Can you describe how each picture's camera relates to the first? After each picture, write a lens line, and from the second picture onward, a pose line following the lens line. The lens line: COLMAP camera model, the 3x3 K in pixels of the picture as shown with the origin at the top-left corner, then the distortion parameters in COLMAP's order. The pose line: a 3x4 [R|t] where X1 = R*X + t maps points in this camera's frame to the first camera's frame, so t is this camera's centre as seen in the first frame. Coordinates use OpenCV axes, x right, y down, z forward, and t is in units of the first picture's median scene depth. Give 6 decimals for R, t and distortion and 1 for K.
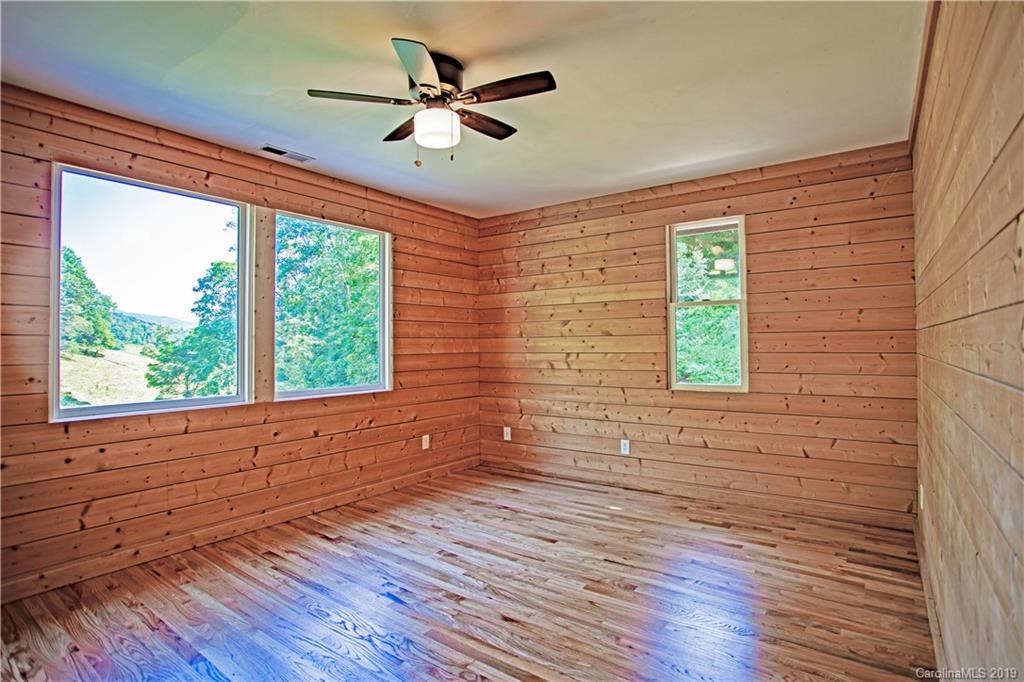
lens RADIAL K [[502.2, 0, 509.2], [0, 502.2, 339.7], [0, 0, 1]] dist [-0.072237, 0.031652]
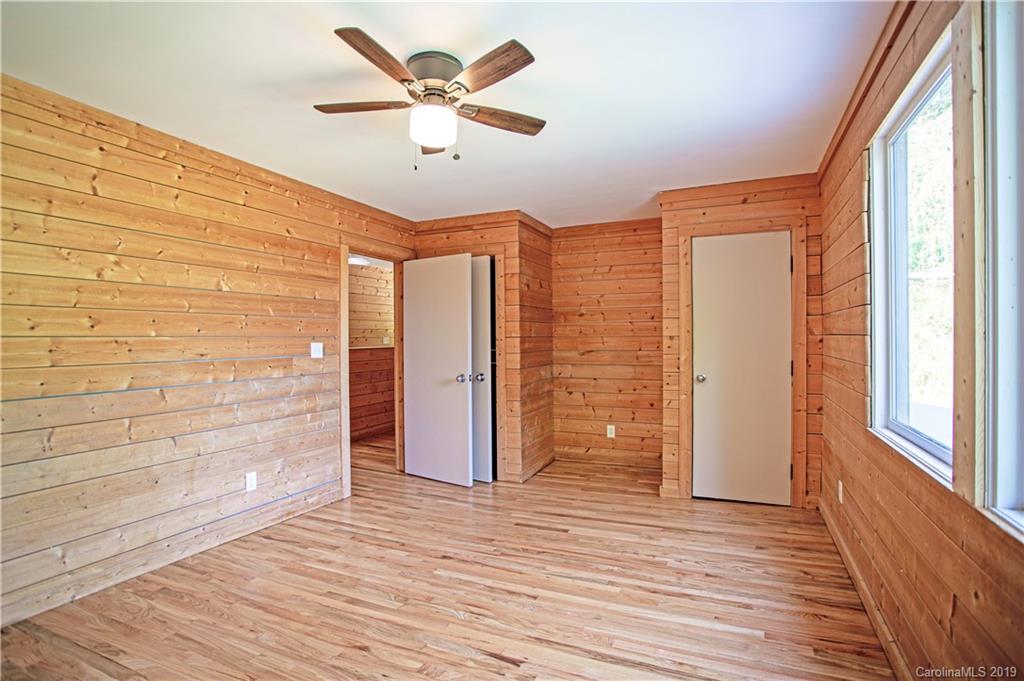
lens RADIAL K [[502.2, 0, 509.2], [0, 502.2, 339.2], [0, 0, 1]] dist [-0.072237, 0.031652]
pose [[-0.979826, 0.011645, -0.199511, -0.091933], [0.013670, 0.999868, -0.008778, 0.000414], [0.199382, -0.011328, -0.979856, 1.957710]]
